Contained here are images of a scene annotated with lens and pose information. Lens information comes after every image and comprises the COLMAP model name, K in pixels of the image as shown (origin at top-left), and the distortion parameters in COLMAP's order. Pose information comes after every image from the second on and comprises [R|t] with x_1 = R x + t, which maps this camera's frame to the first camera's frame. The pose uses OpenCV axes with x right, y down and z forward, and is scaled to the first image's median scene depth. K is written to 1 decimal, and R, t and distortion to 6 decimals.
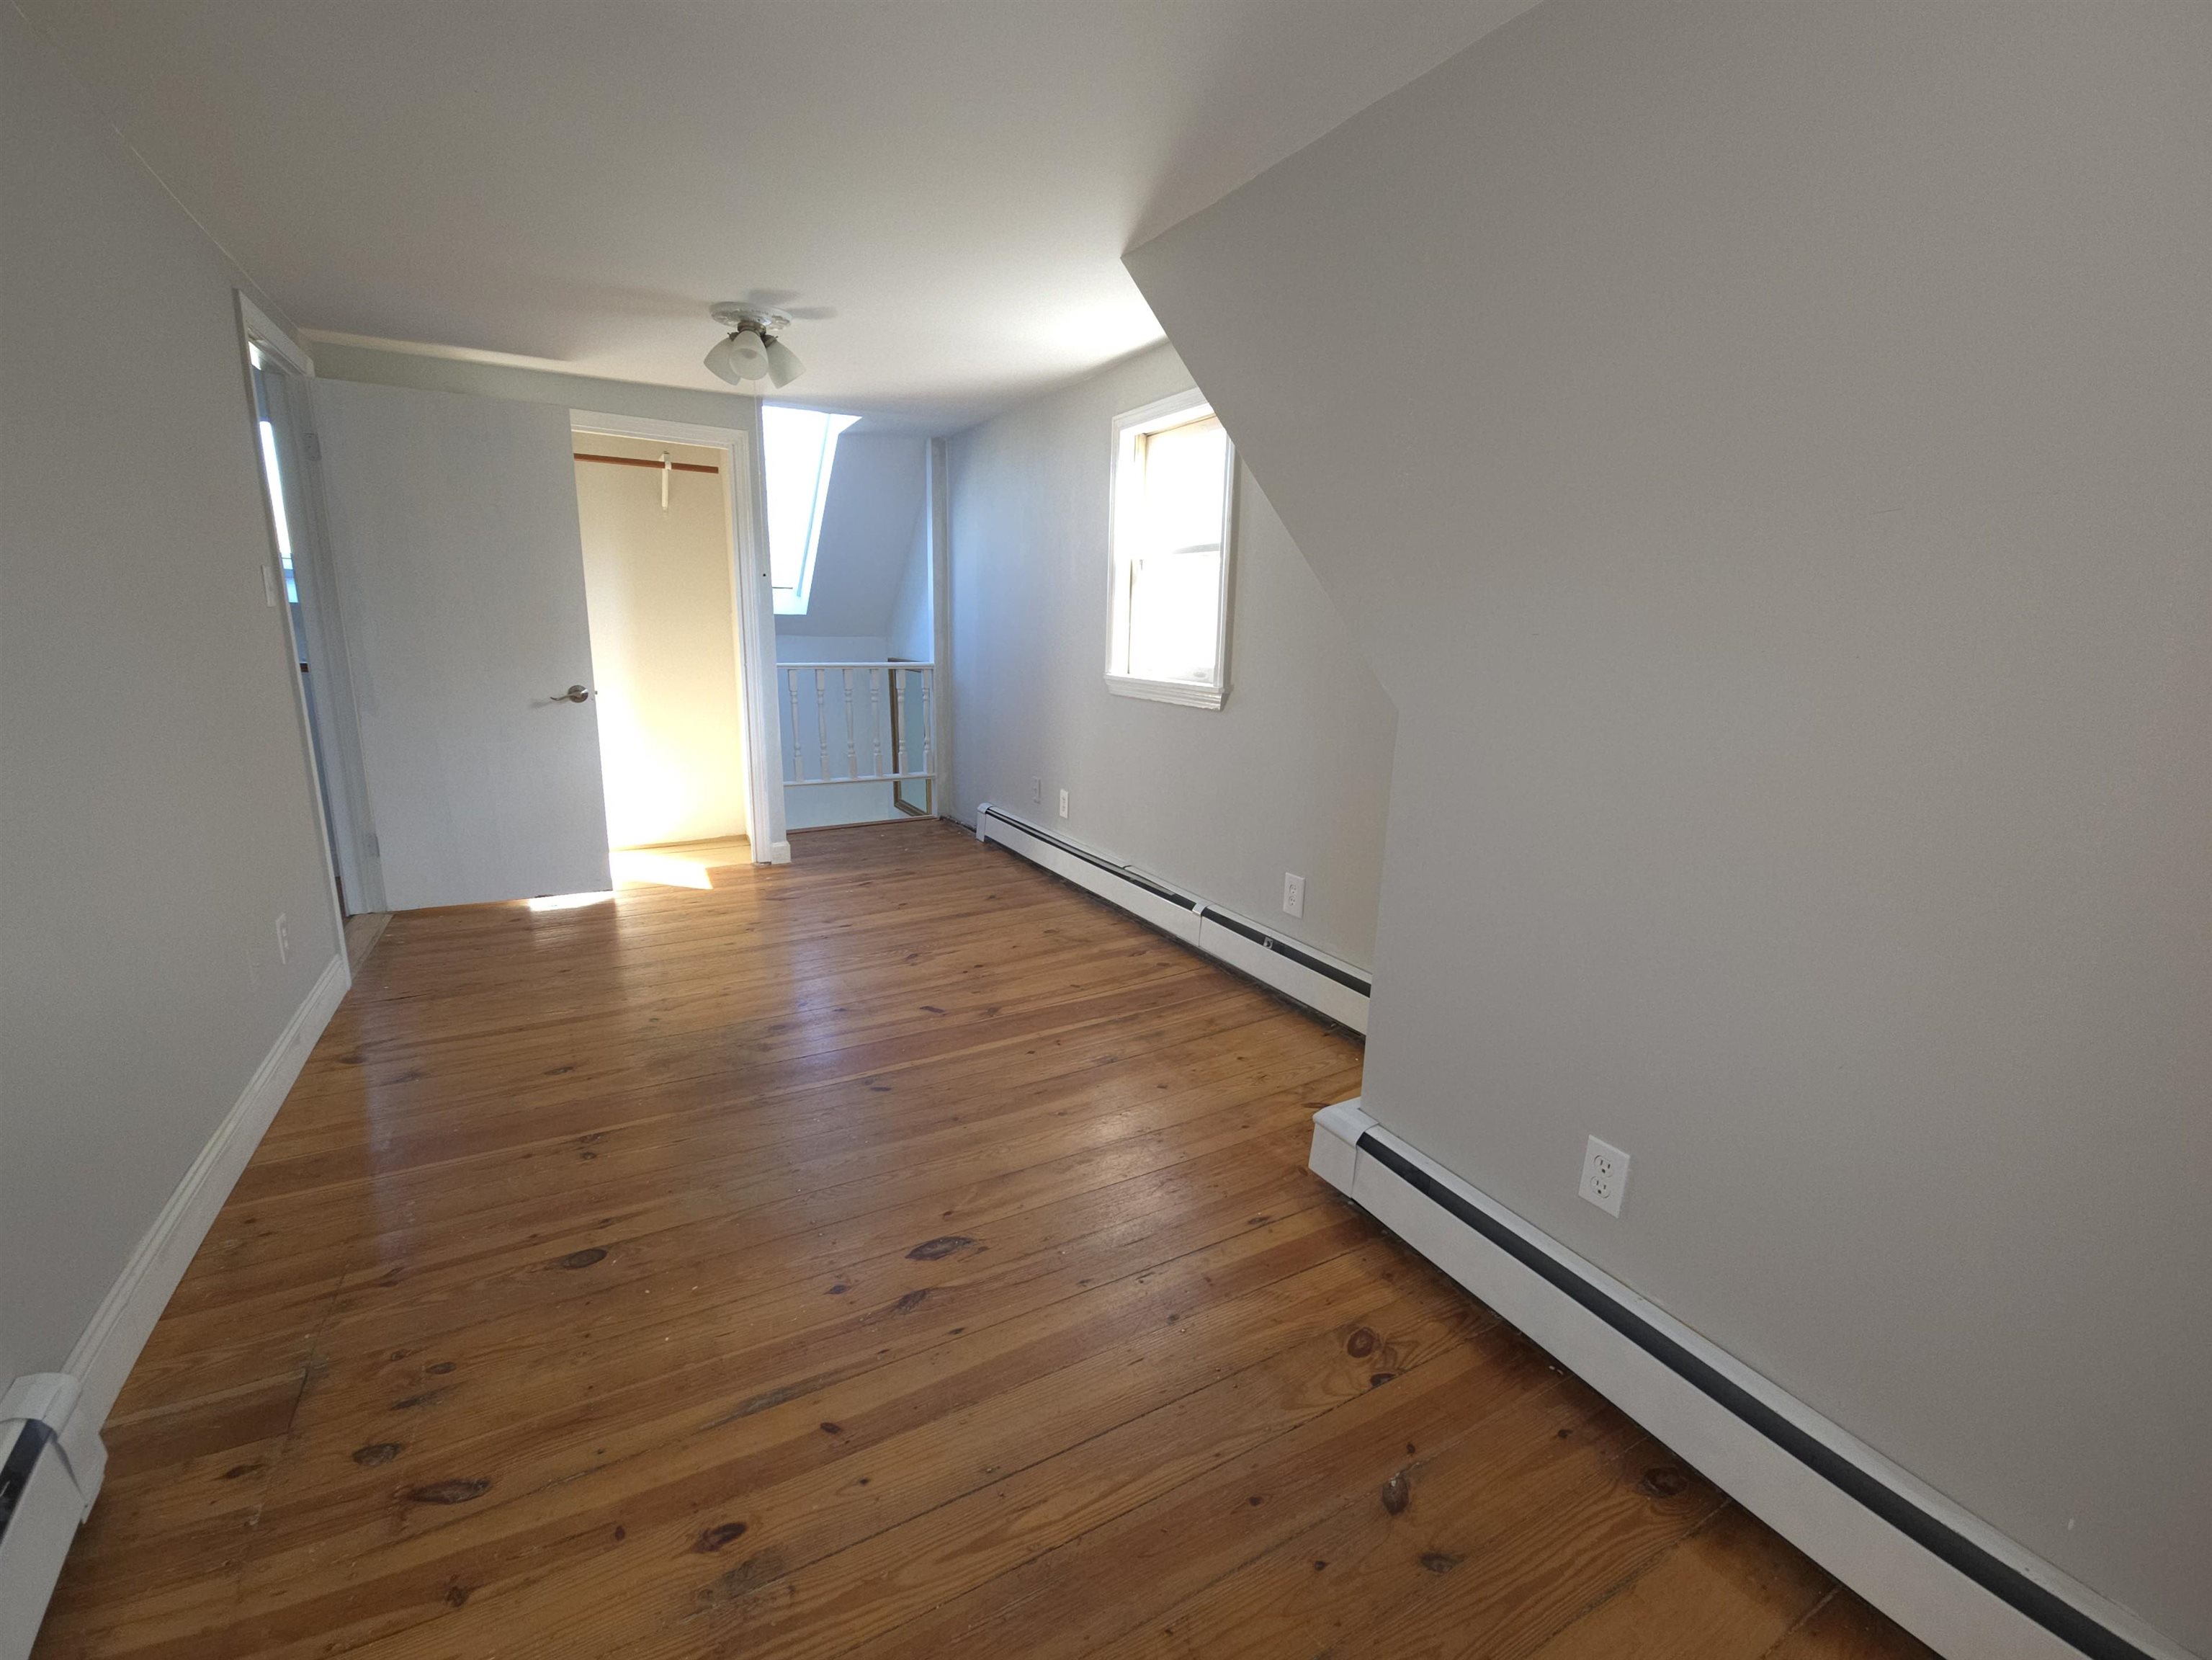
lens RADIAL K [[951.2, 0, 1106.0], [0, 951.2, 830.0], [0, 0, 1]] dist [-0.000429, -0.000165]
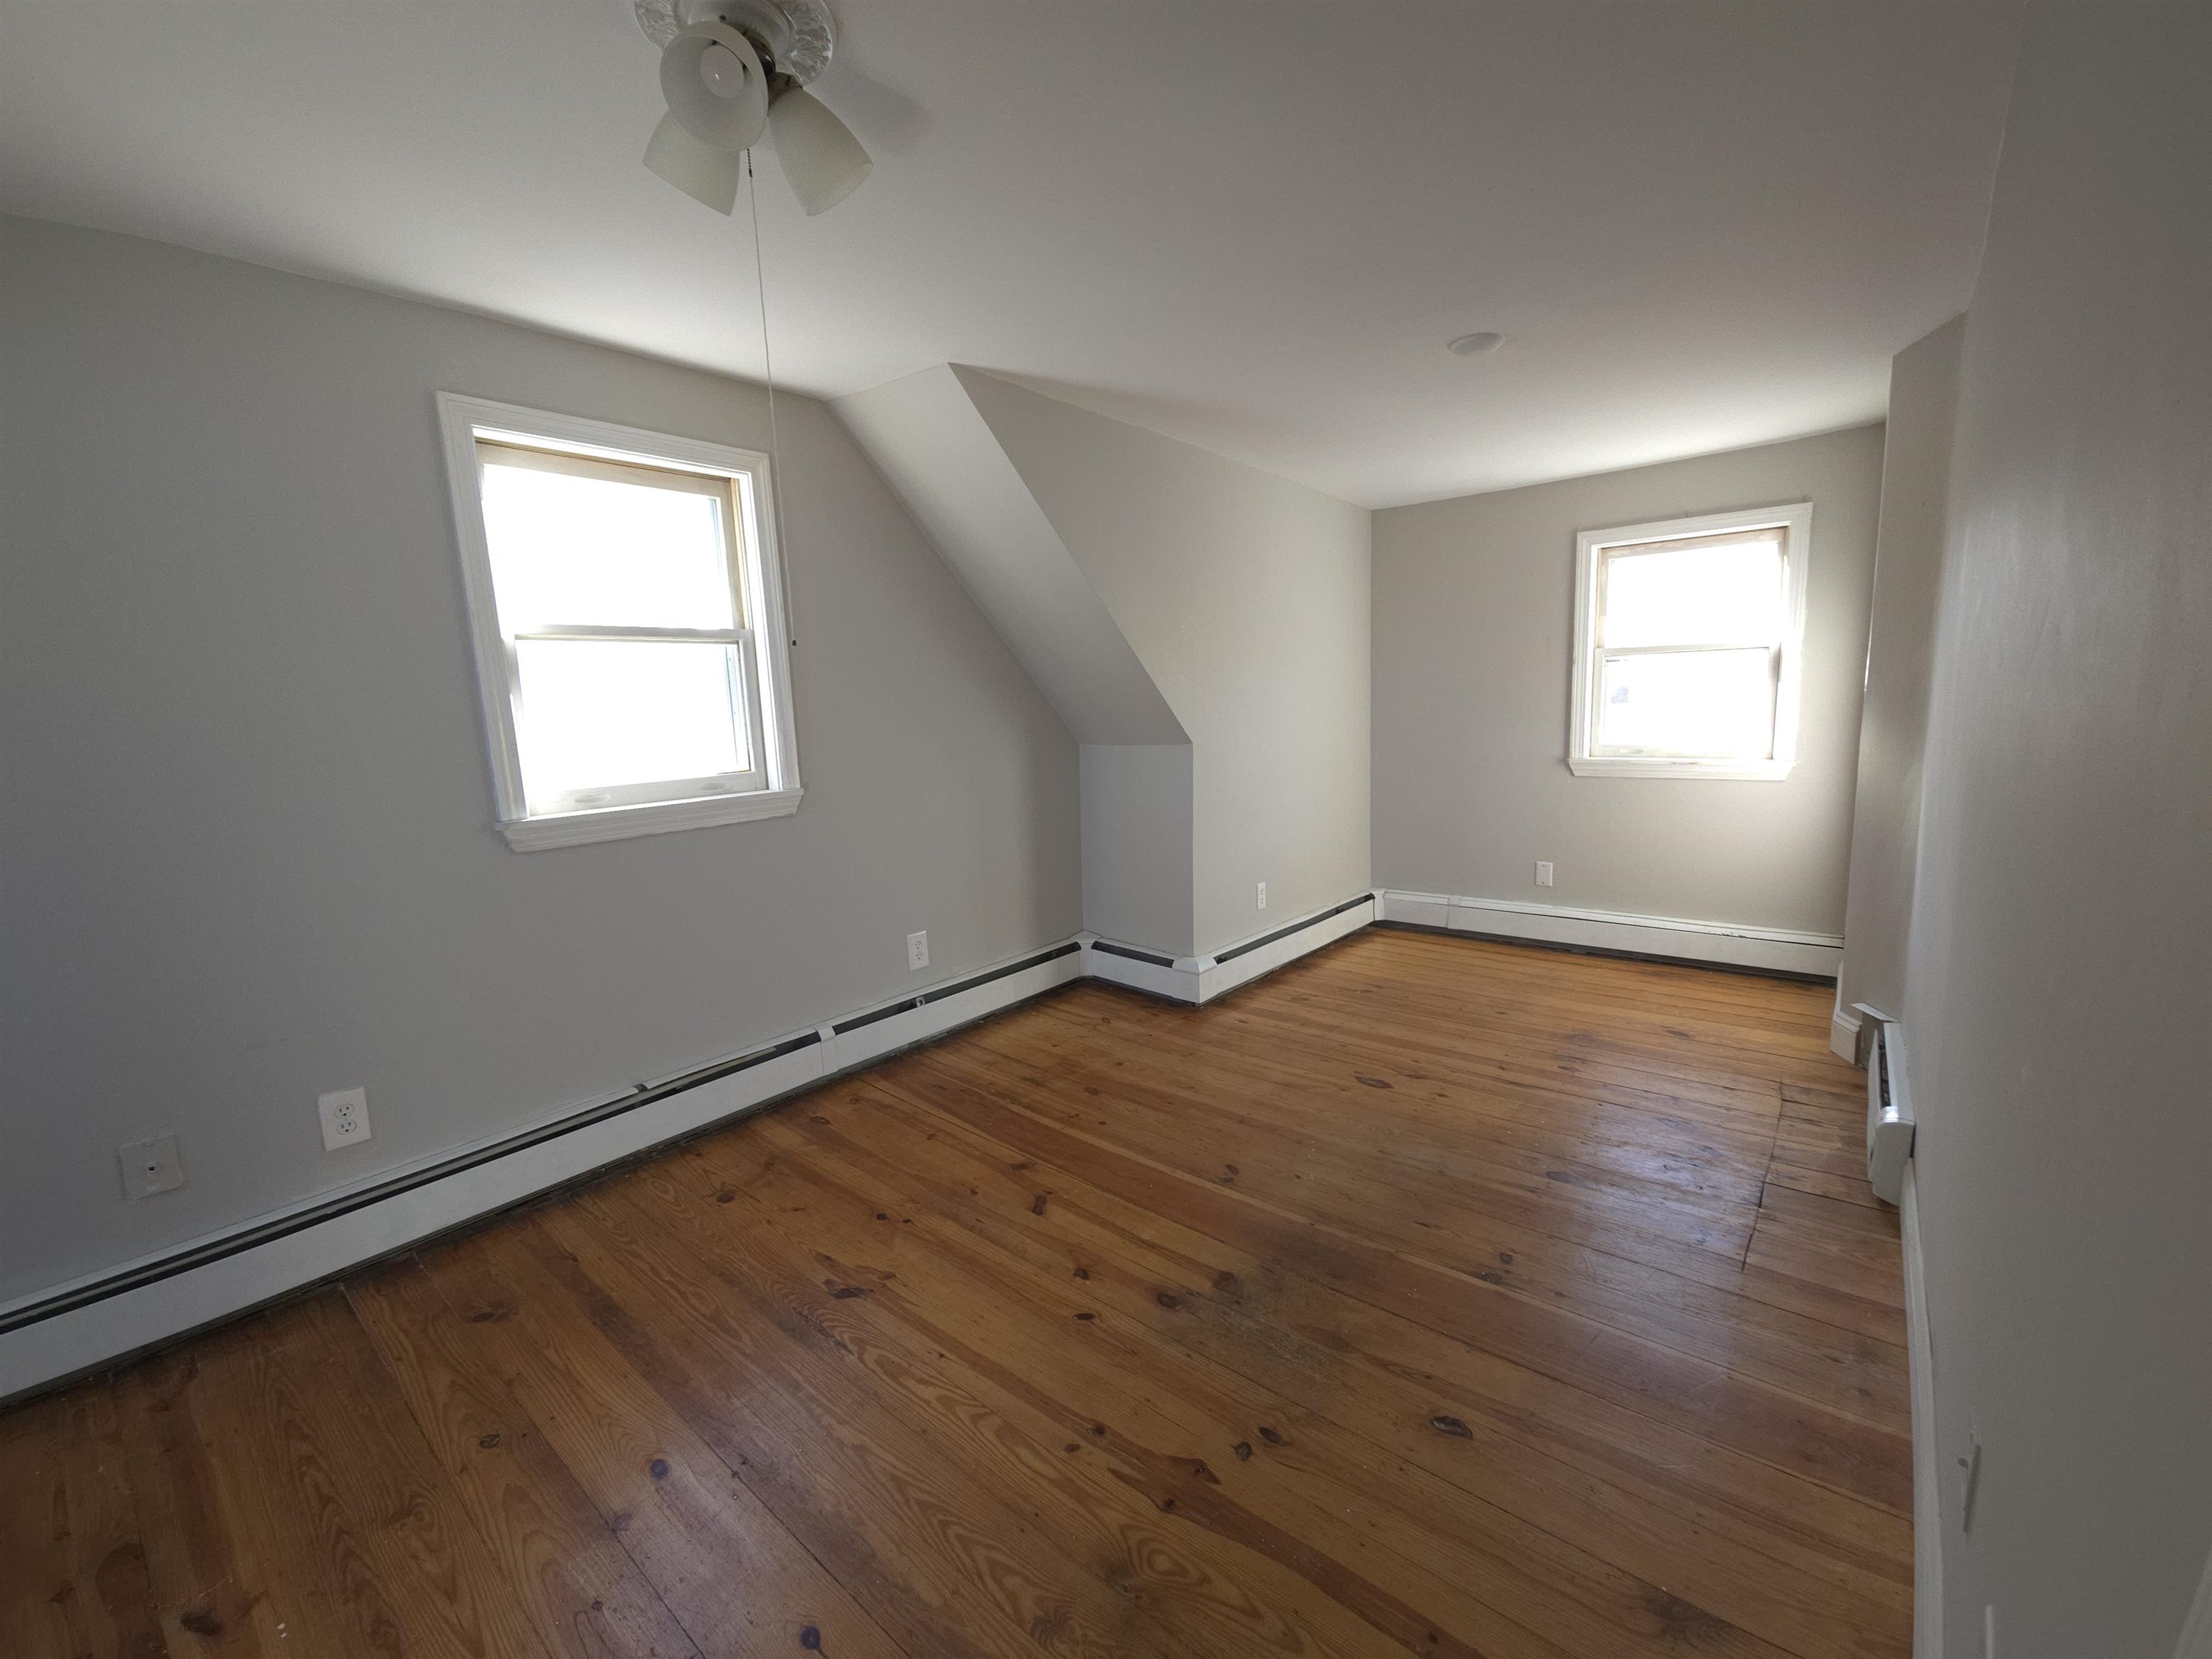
lens RADIAL K [[892.2, 0, 1106.0], [0, 892.2, 829.5], [0, 0, 1]] dist [-0.000625, -0.000141]
pose [[-0.353086, -0.145334, 0.924234, -0.778871], [0.232666, 0.943188, 0.237200, -0.247090], [-0.906199, 0.298789, -0.299212, 1.001786]]
